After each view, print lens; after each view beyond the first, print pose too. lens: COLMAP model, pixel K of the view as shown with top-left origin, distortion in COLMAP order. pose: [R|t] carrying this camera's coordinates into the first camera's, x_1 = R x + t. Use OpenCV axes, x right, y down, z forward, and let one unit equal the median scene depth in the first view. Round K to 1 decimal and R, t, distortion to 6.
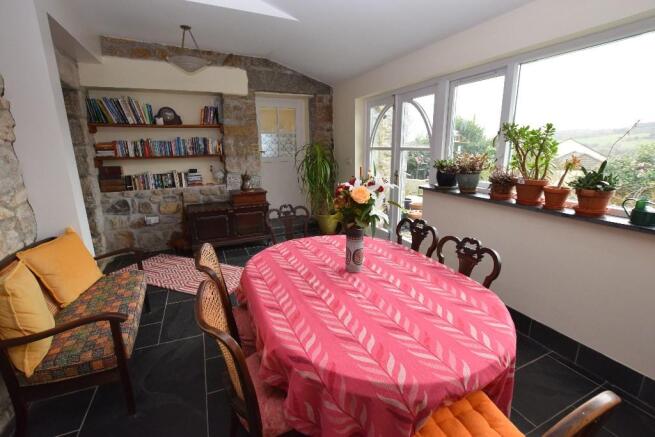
lens RADIAL K [[288.3, 0, 324.6], [0, 288.3, 217.6], [0, 0, 1]] dist [-0.027271, 0.000395]
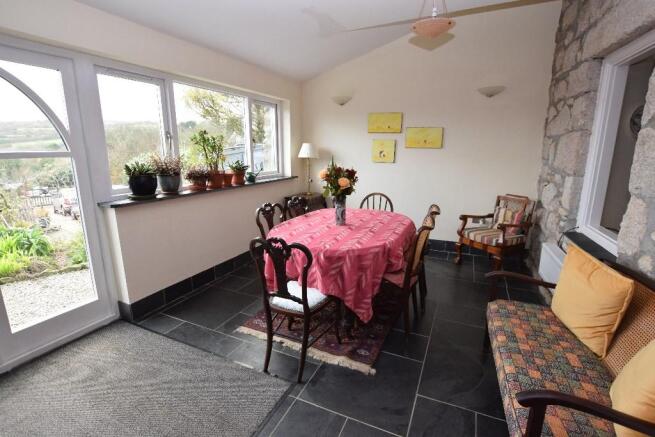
lens RADIAL K [[296.0, 0, 325.4], [0, 296.0, 205.7], [0, 0, 1]] dist [-0.000670, -0.000250]
pose [[-0.652691, -0.141143, 0.744361, -0.869211], [0.187114, 0.922027, 0.338902, -0.401459], [-0.734155, 0.360479, -0.575389, 1.619771]]
